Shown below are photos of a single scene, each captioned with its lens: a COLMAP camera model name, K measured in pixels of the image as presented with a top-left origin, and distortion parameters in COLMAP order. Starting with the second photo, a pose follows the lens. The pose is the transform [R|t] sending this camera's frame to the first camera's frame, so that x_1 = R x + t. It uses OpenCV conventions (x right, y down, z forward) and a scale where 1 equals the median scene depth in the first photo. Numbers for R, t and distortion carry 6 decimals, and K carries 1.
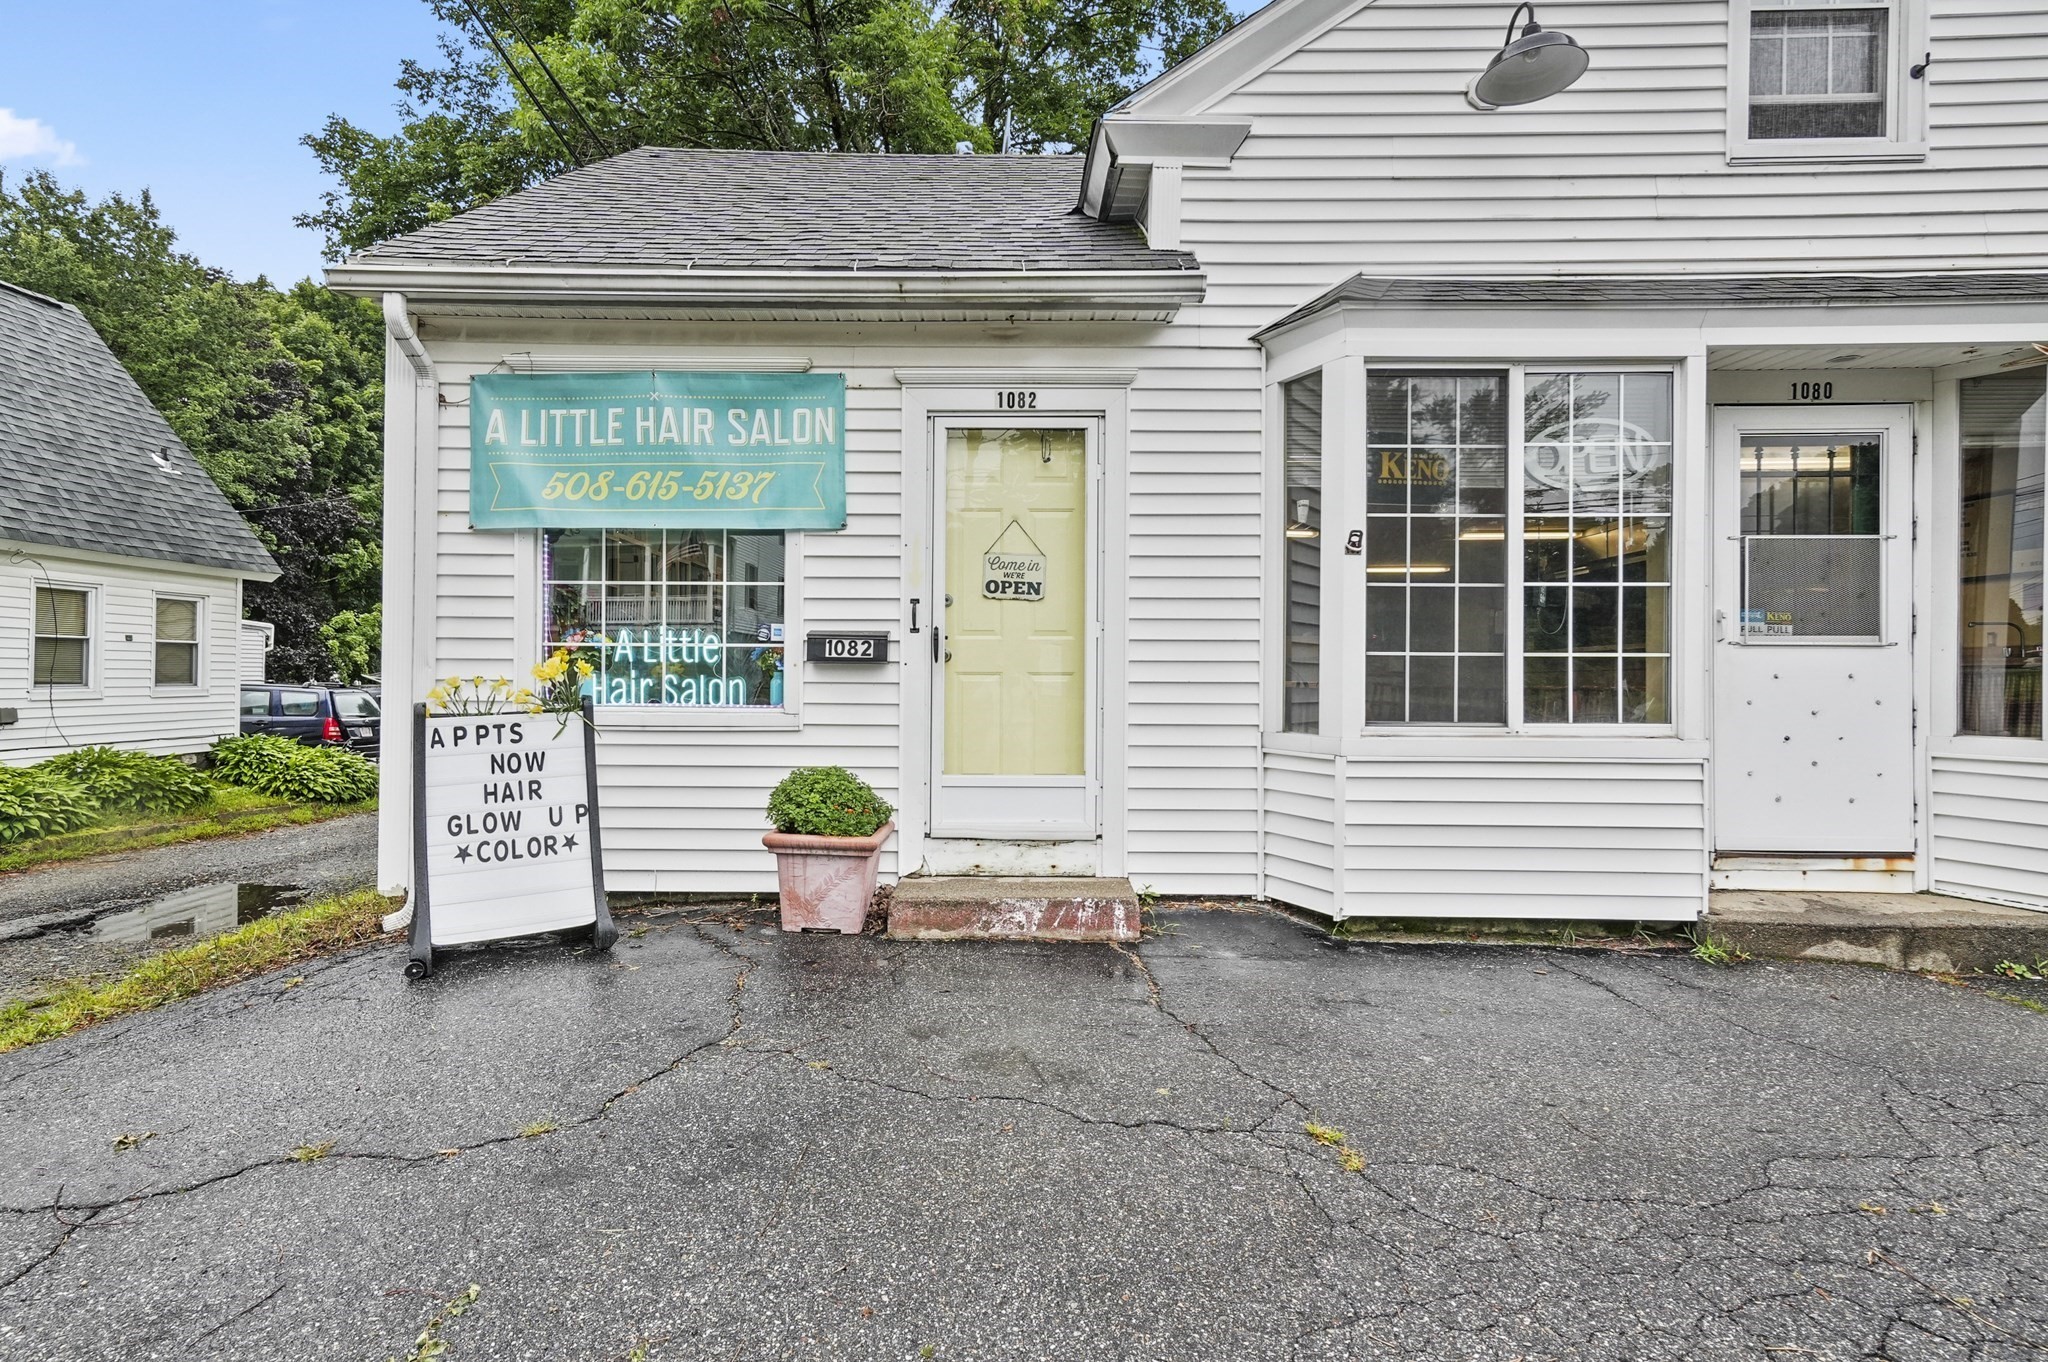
lens RADIAL K [[995.9, 0, 1020.0], [0, 995.9, 667.9], [0, 0, 1]] dist [0.012902, 0.007193]
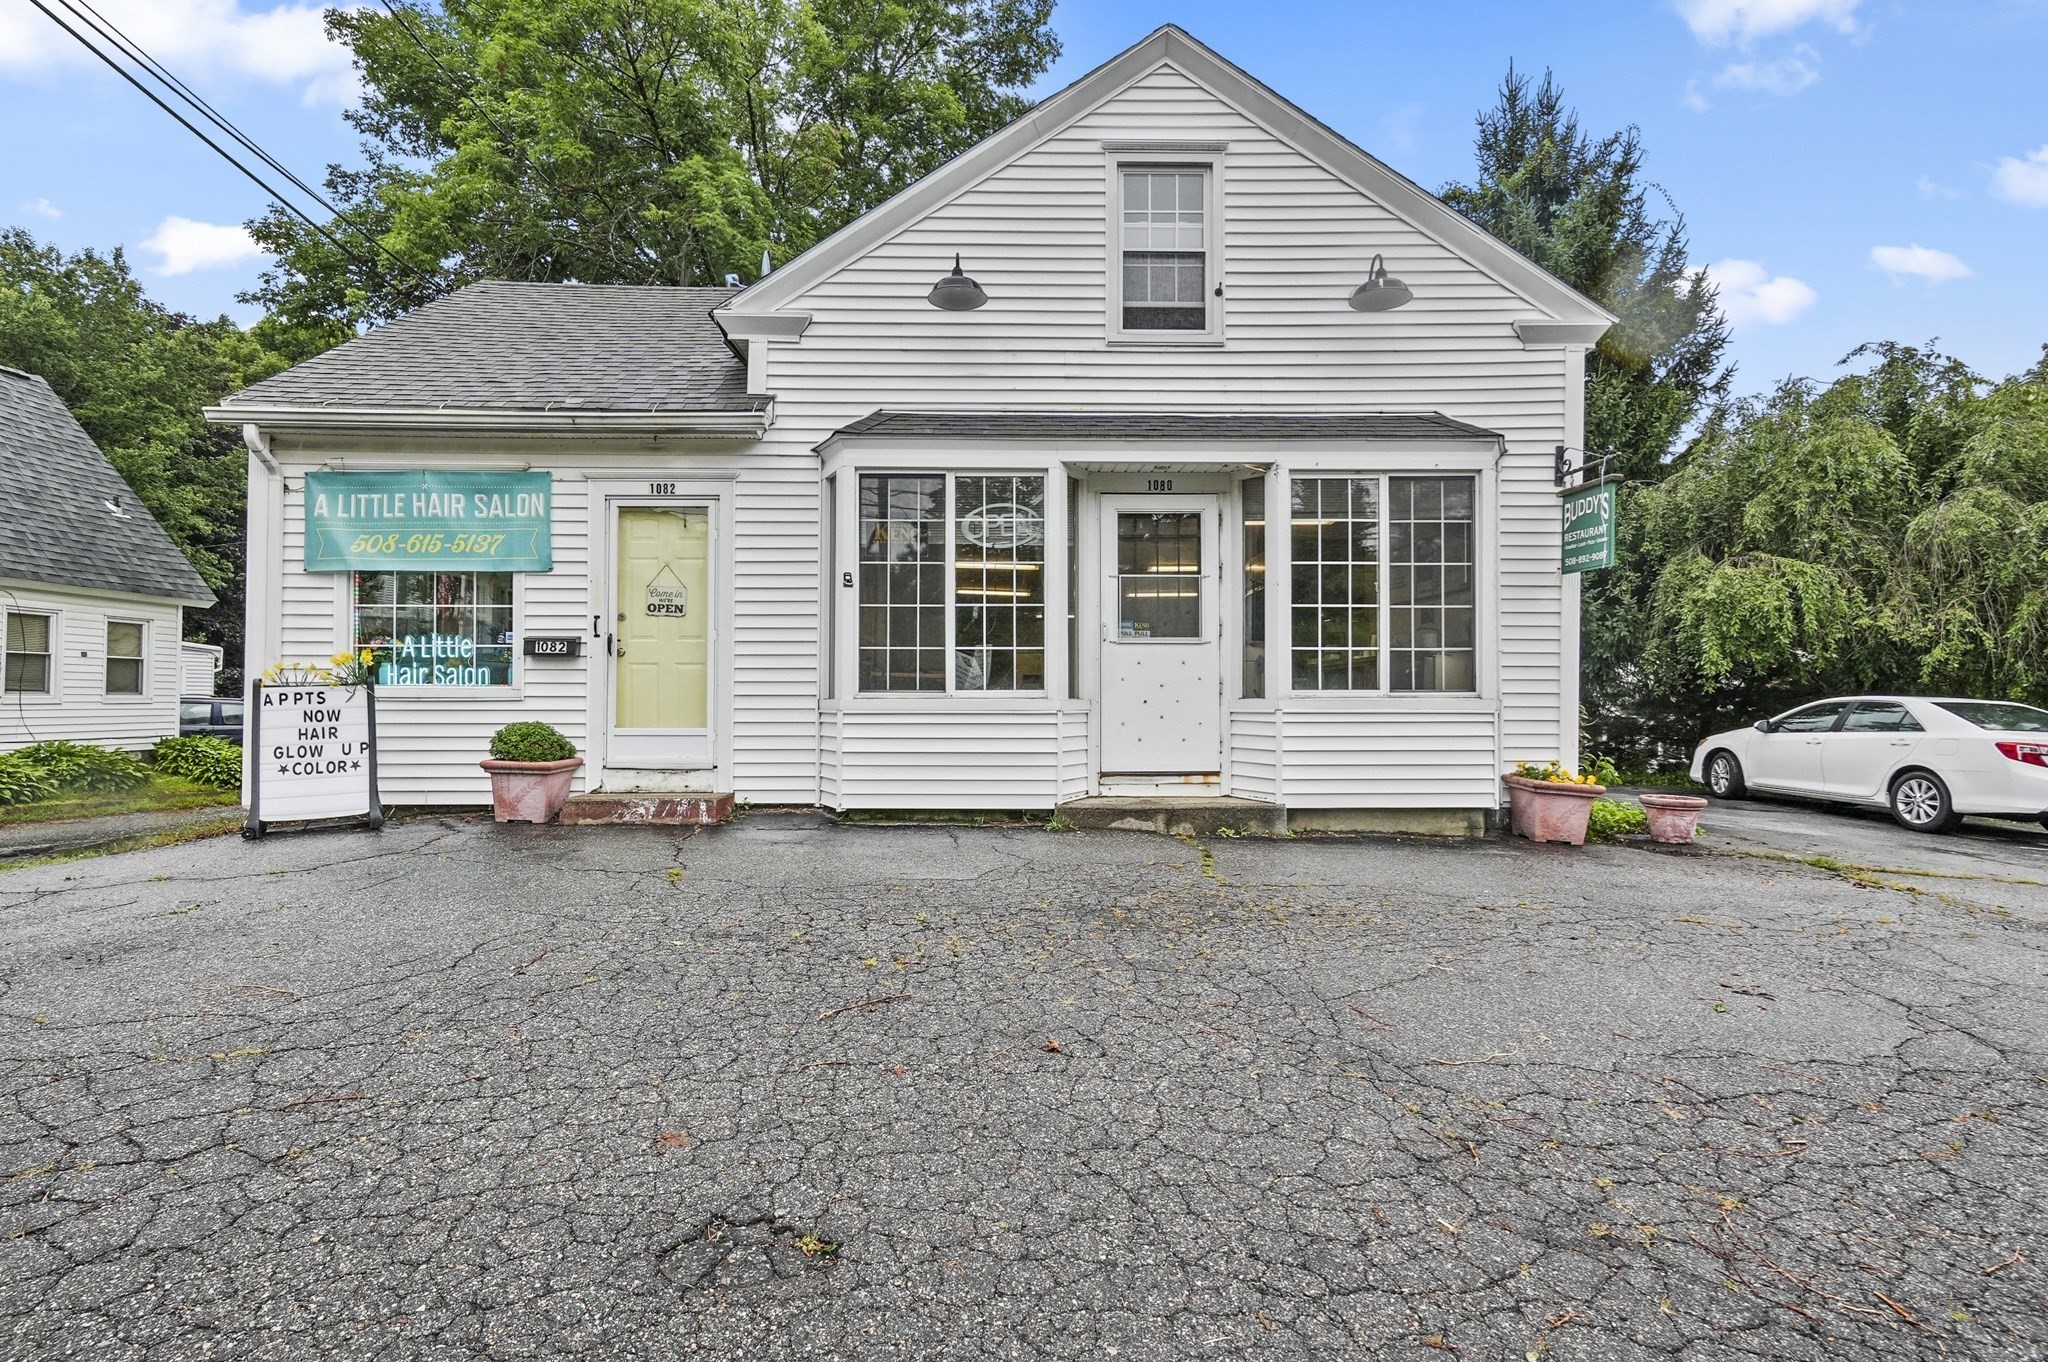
lens RADIAL K [[995.2, 0, 1024.0], [0, 995.2, 681.0], [0, 0, 1]] dist [0.021131, 0.001597]
pose [[0.999779, -0.004301, 0.020599, 0.531994], [0.004578, 0.999900, -0.013413, 0.057239], [-0.020540, 0.013504, 0.999698, -0.579028]]
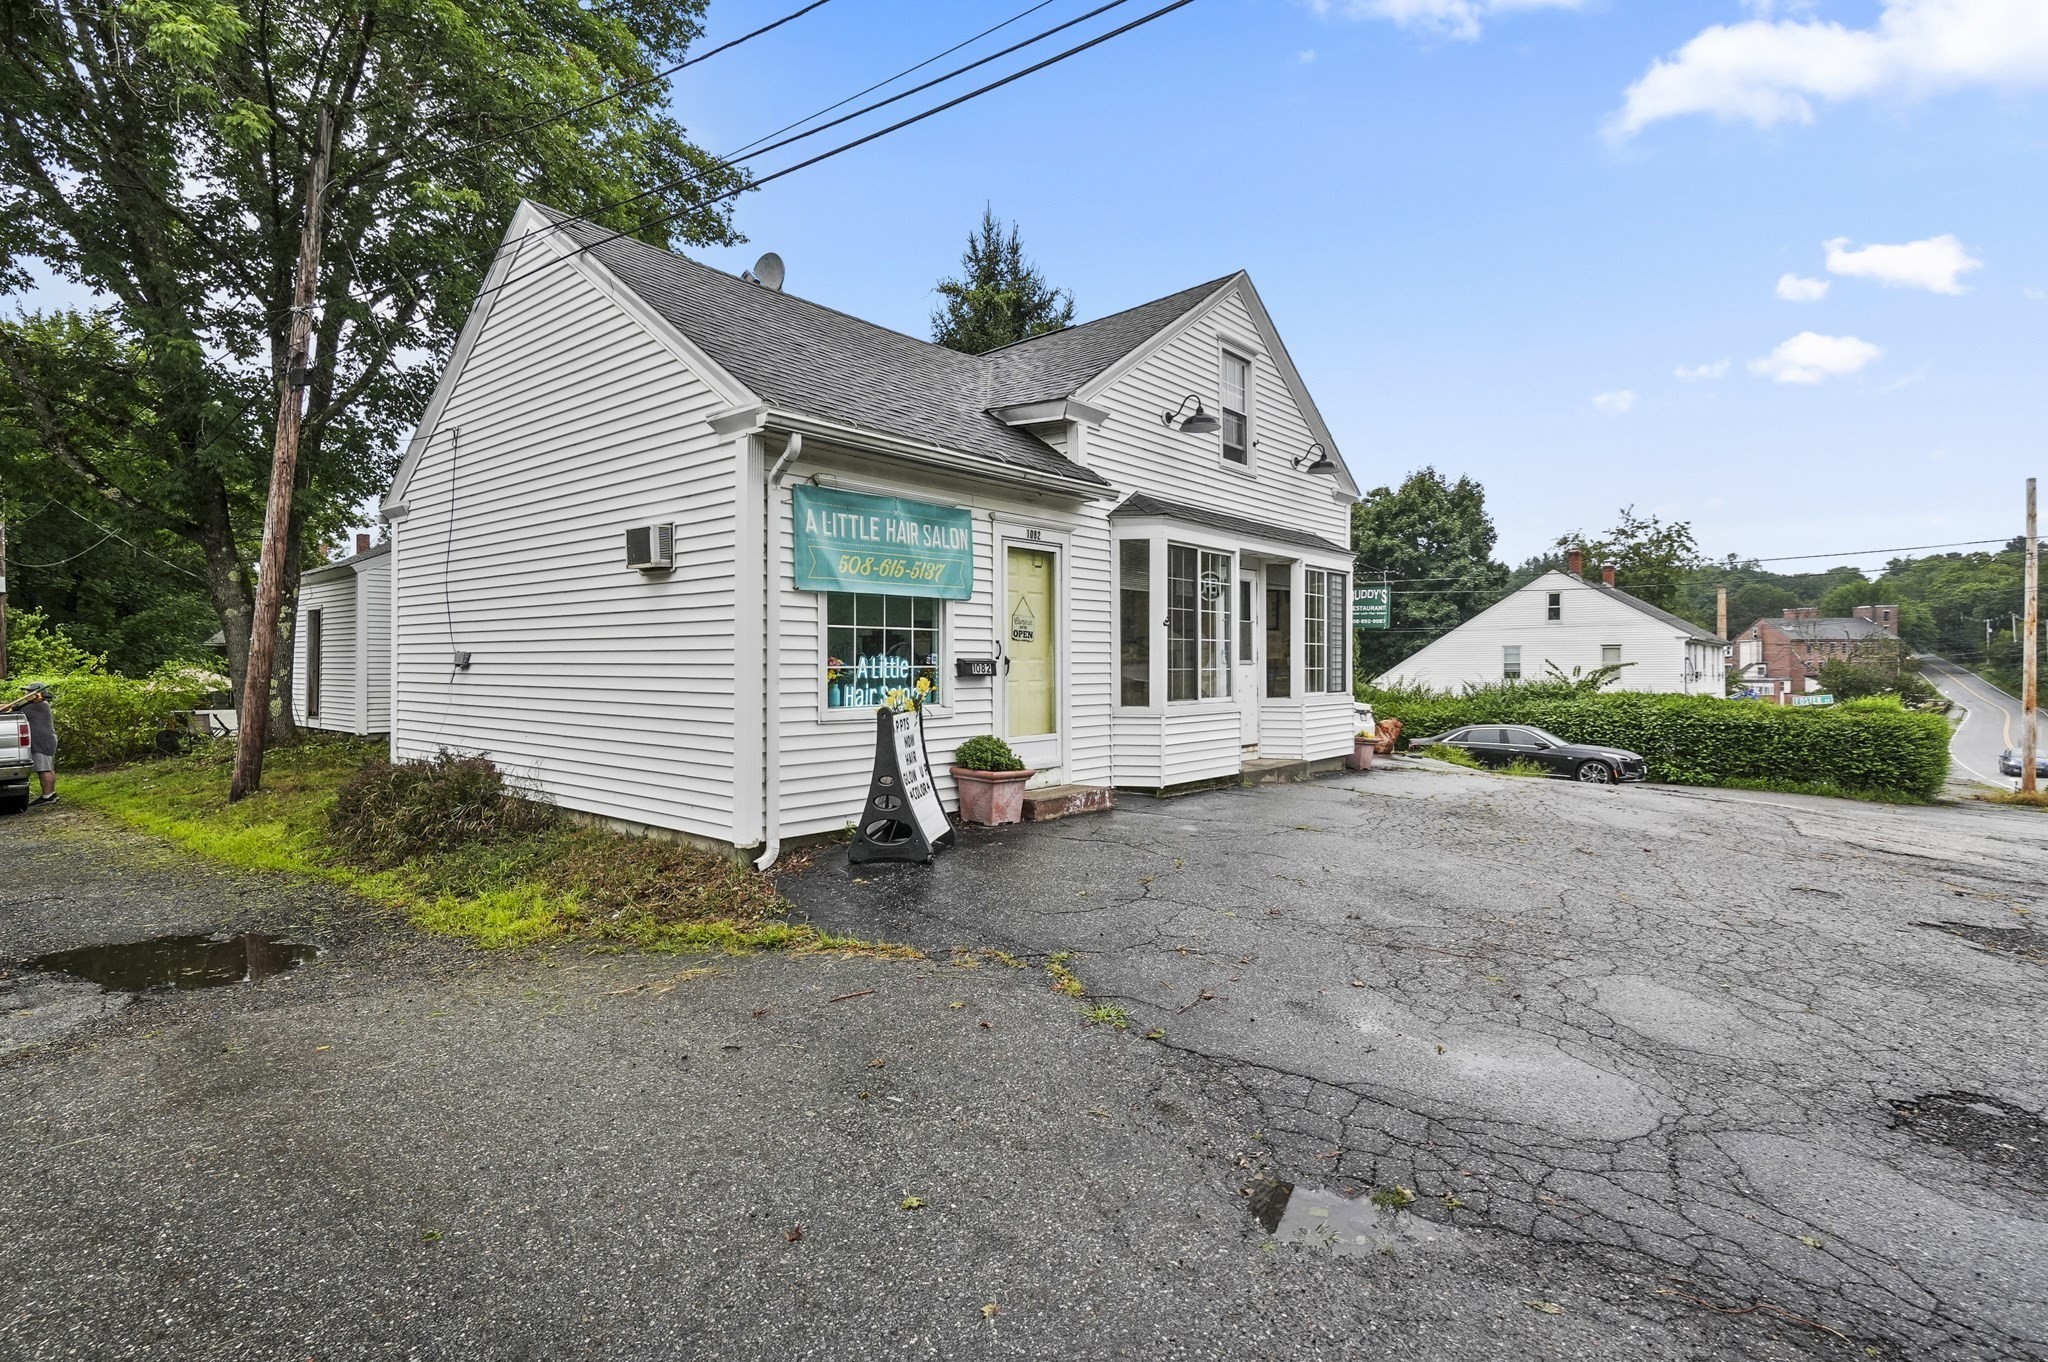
lens RADIAL K [[995.9, 0, 1020.0], [0, 995.9, 667.9], [0, 0, 1]] dist [0.012902, 0.007193]
pose [[0.643971, -0.008548, 0.765002, -1.451655], [0.002358, 0.999955, 0.009187, -0.036665], [-0.765046, -0.004112, 0.643962, -0.184269]]
